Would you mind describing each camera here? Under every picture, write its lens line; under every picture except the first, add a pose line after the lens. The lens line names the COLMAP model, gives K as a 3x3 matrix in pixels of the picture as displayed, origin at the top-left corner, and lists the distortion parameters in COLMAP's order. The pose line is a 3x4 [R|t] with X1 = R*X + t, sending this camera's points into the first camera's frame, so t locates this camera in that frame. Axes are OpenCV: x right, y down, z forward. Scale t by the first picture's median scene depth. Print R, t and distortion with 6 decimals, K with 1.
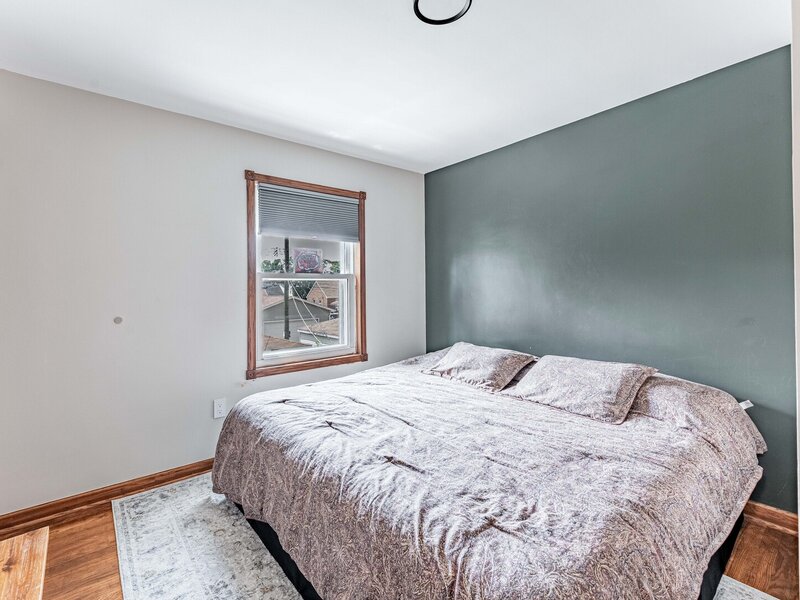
lens RADIAL K [[366.1, 0, 395.2], [0, 366.1, 297.5], [0, 0, 1]] dist [0.005030, -0.001081]
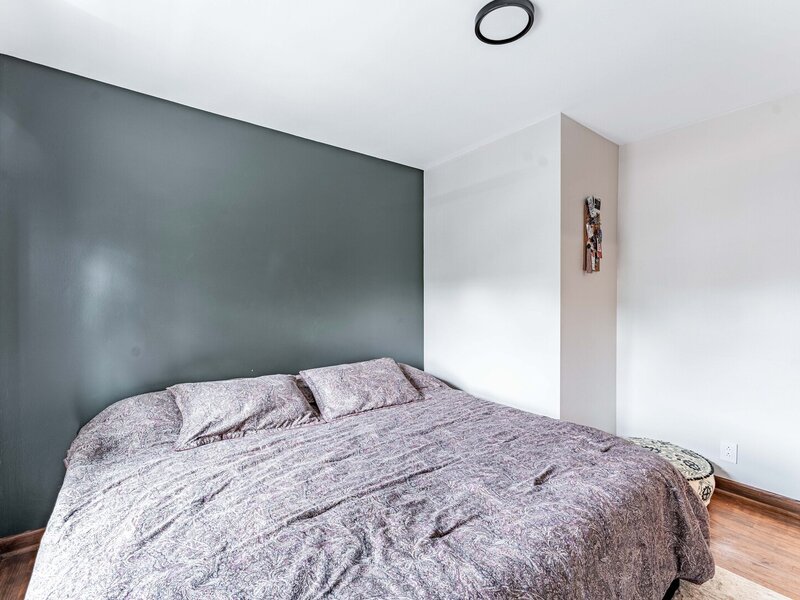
lens RADIAL K [[366.1, 0, 396.0], [0, 366.1, 299.1], [0, 0, 1]] dist [0.005030, -0.001081]
pose [[0.050173, -0.002097, 0.998738, -0.524495], [0.025712, 0.999669, 0.000807, -0.022557], [-0.998410, 0.025639, 0.050210, 0.699375]]
